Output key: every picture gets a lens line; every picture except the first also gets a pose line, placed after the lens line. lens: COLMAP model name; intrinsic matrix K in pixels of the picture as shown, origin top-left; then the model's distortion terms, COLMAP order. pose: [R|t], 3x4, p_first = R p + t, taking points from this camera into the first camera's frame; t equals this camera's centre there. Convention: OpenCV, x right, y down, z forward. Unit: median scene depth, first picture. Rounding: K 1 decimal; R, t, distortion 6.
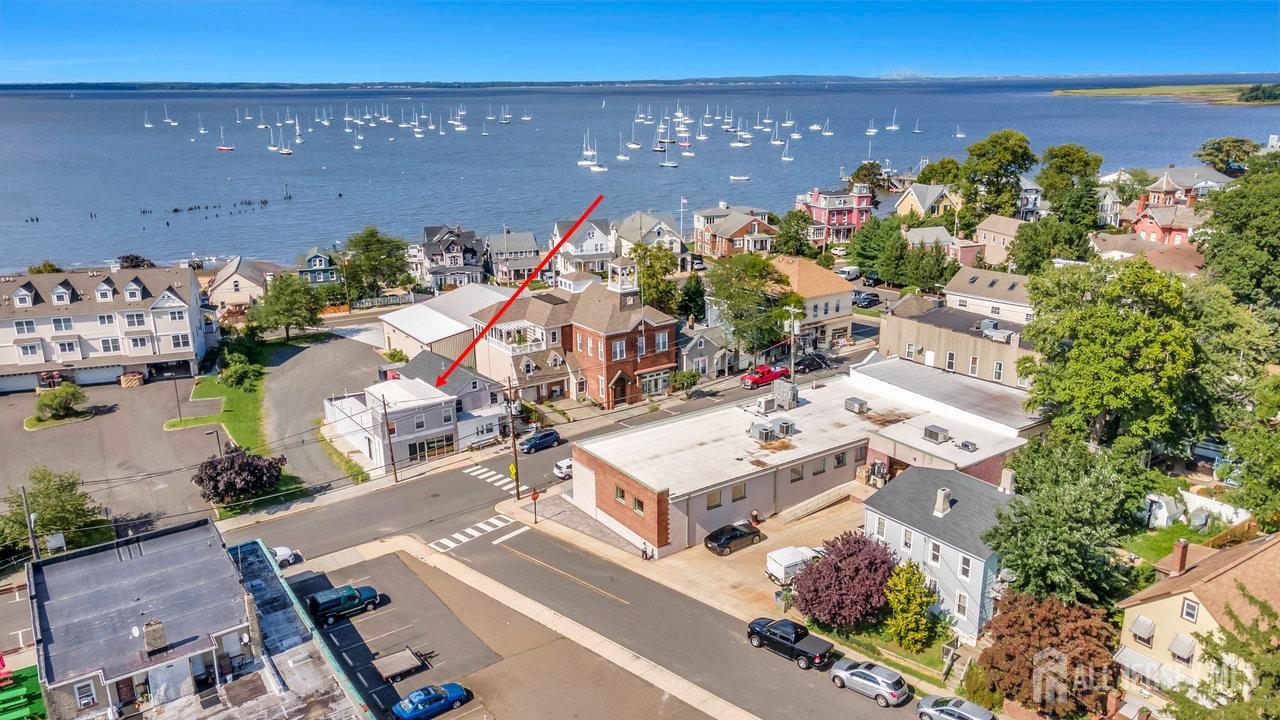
lens RADIAL K [[934.6, 0, 645.8], [0, 934.6, 355.4], [0, 0, 1]] dist [0.023118, 0.042329]
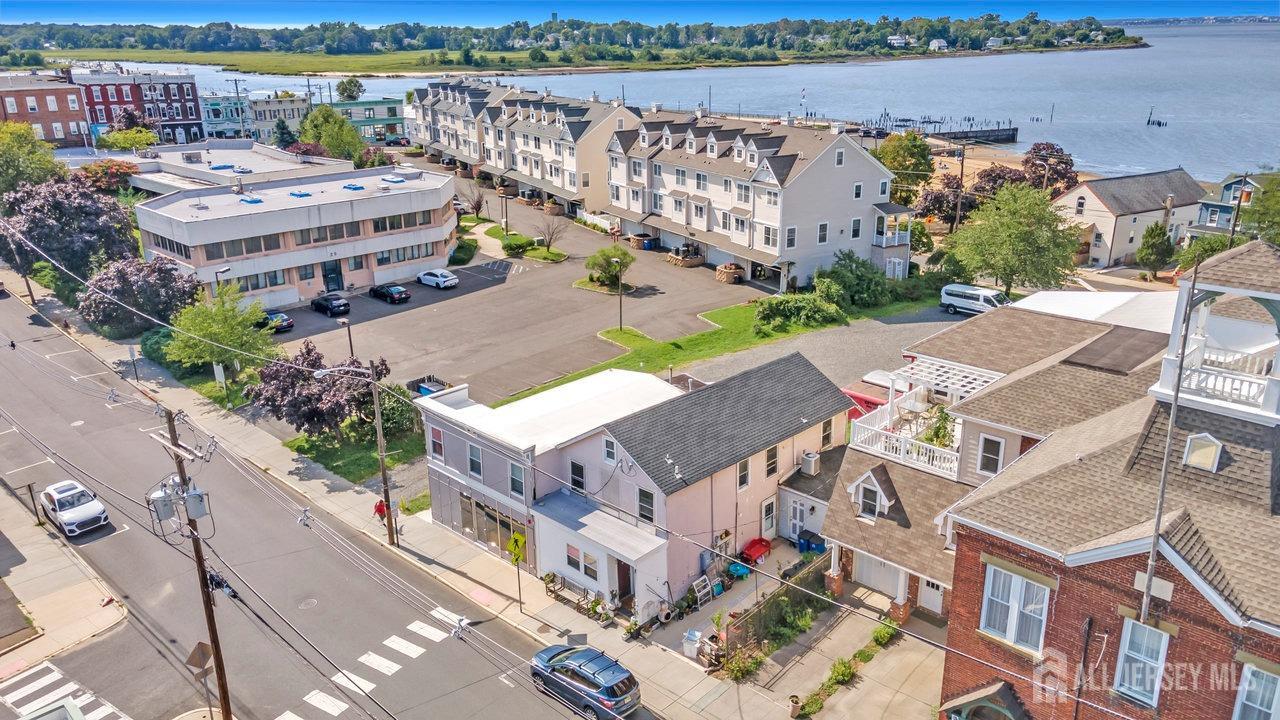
lens RADIAL K [[934.6, 0, 642.0], [0, 934.6, 355.2], [0, 0, 1]] dist [0.023118, 0.042329]
pose [[0.191256, 0.327610, -0.925253, 0.141399], [-0.266558, 0.924563, 0.272267, -0.097123], [0.944652, 0.194561, 0.264155, 0.767395]]
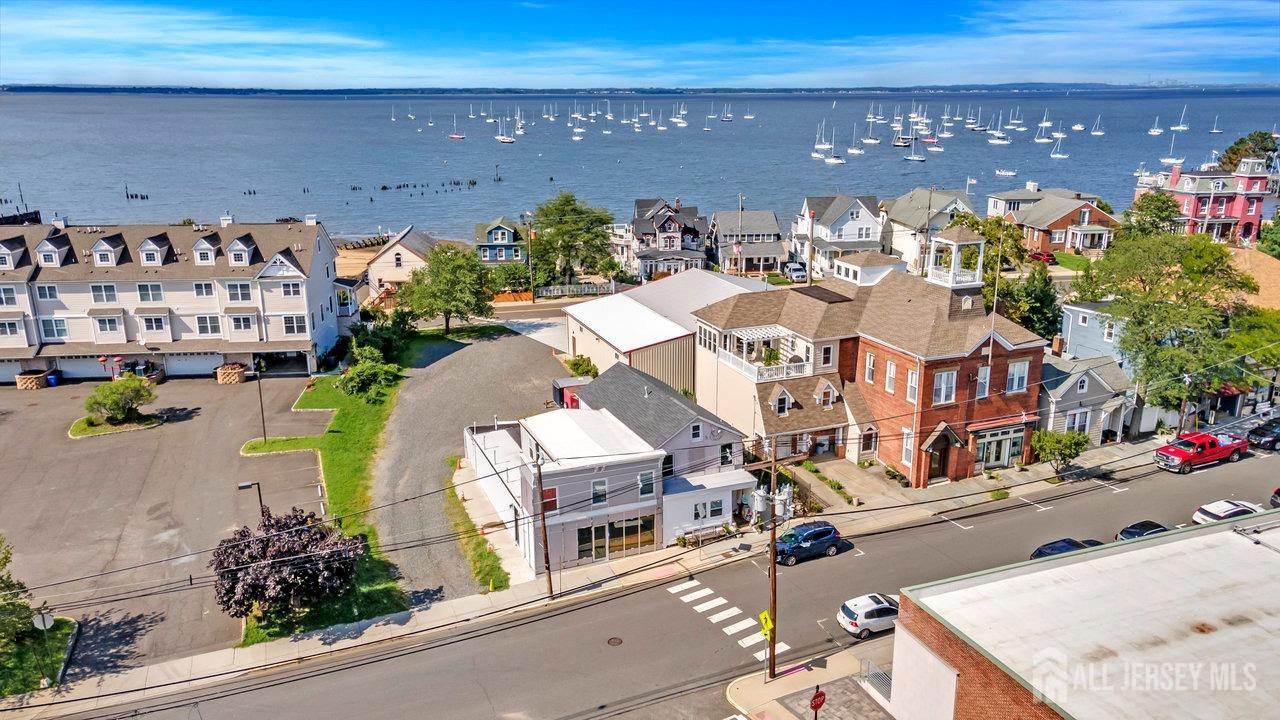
lens RADIAL K [[934.6, 0, 642.8], [0, 934.6, 356.2], [0, 0, 1]] dist [0.023118, 0.042329]
pose [[0.974029, 0.069283, -0.215565, -0.079946], [-0.070784, 0.997491, 0.000757, -0.011067], [0.215076, 0.014521, 0.976489, 0.363857]]
